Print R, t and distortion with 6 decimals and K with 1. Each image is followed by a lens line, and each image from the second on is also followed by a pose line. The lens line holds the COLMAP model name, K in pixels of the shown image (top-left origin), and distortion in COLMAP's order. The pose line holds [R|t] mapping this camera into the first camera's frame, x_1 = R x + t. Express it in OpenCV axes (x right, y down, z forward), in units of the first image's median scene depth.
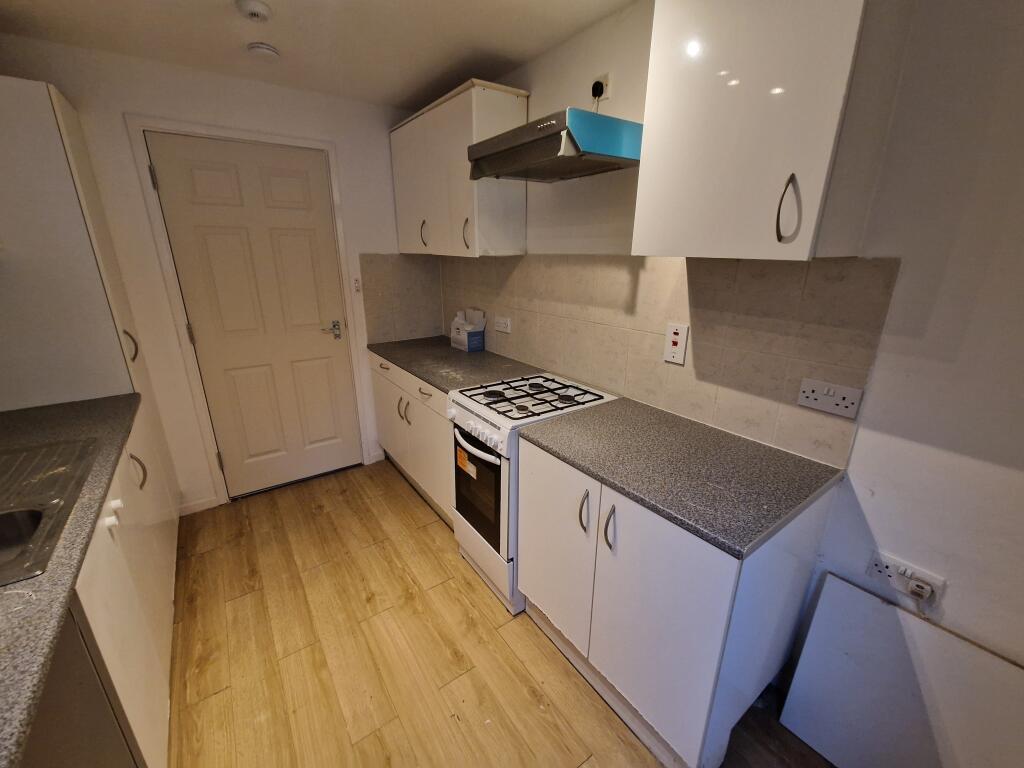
lens RADIAL K [[414.0, 0, 507.6], [0, 414.0, 384.8], [0, 0, 1]] dist [0.003854, -0.005208]
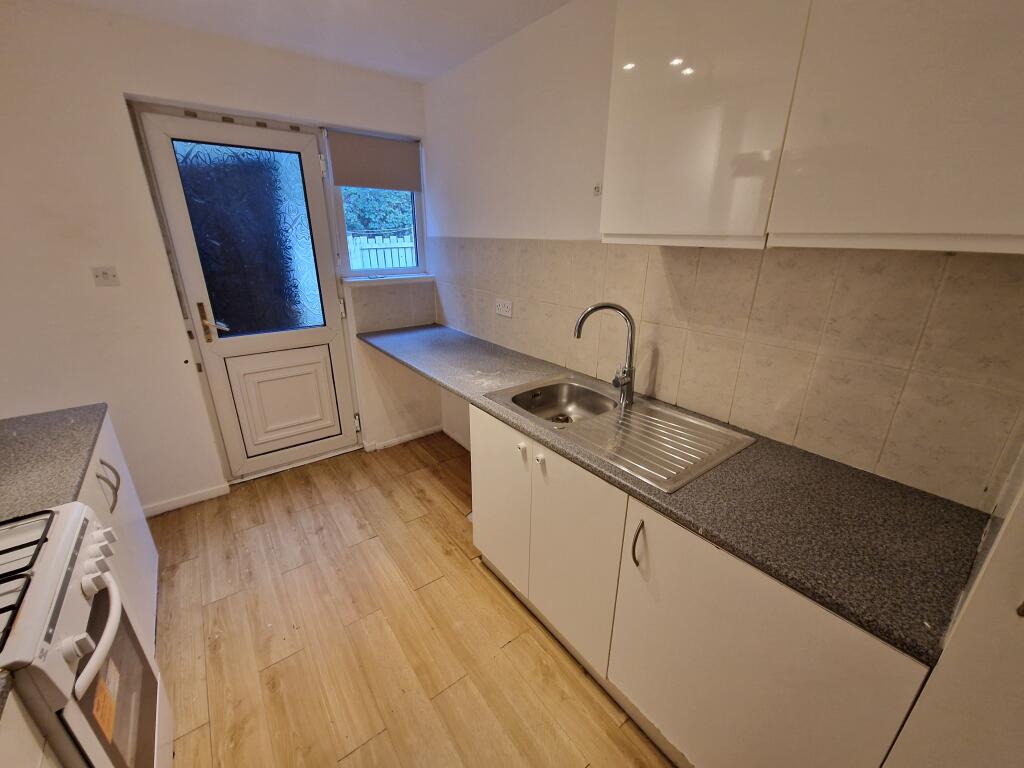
lens RADIAL K [[414.0, 0, 507.6], [0, 414.0, 384.8], [0, 0, 1]] dist [0.003854, -0.005208]
pose [[-0.999597, 0.001324, -0.028339, -0.574930], [-0.016348, 0.789508, 0.613523, -0.403798], [0.023186, 0.613739, -0.789168, 1.247393]]
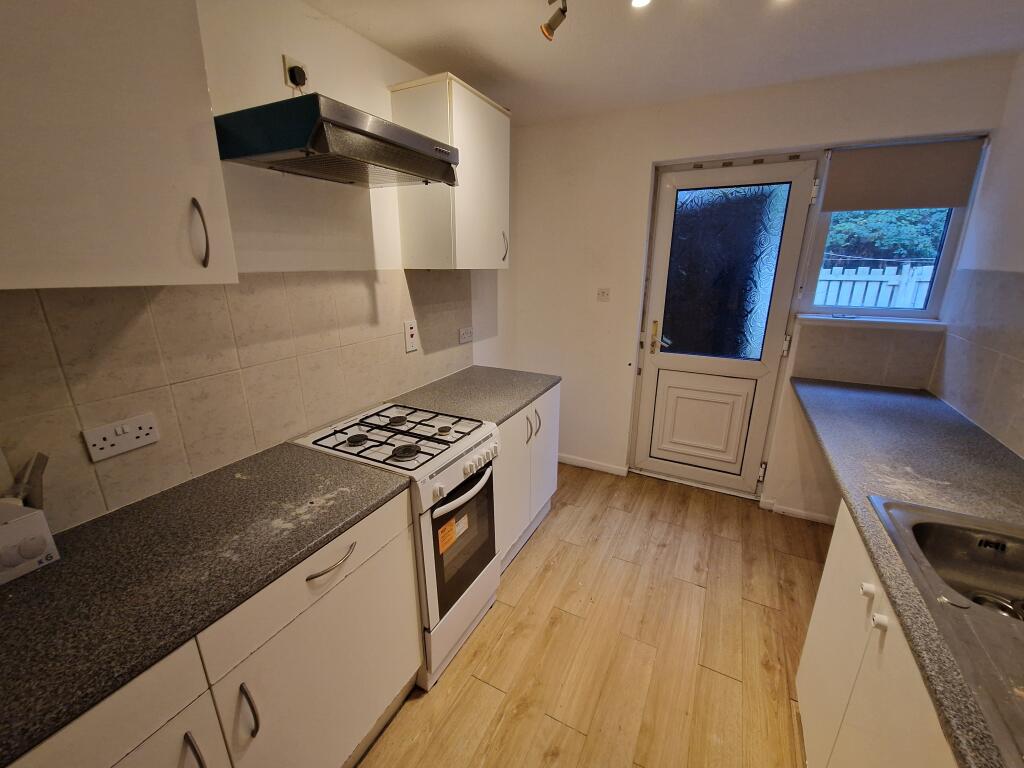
lens RADIAL K [[414.0, 0, 507.6], [0, 414.0, 384.8], [0, 0, 1]] dist [0.003854, -0.005208]
pose [[-0.447524, -0.256522, 0.856691, -0.814738], [0.276504, 0.871342, 0.405351, -0.377401], [-0.850452, 0.418283, -0.319016, 1.126121]]
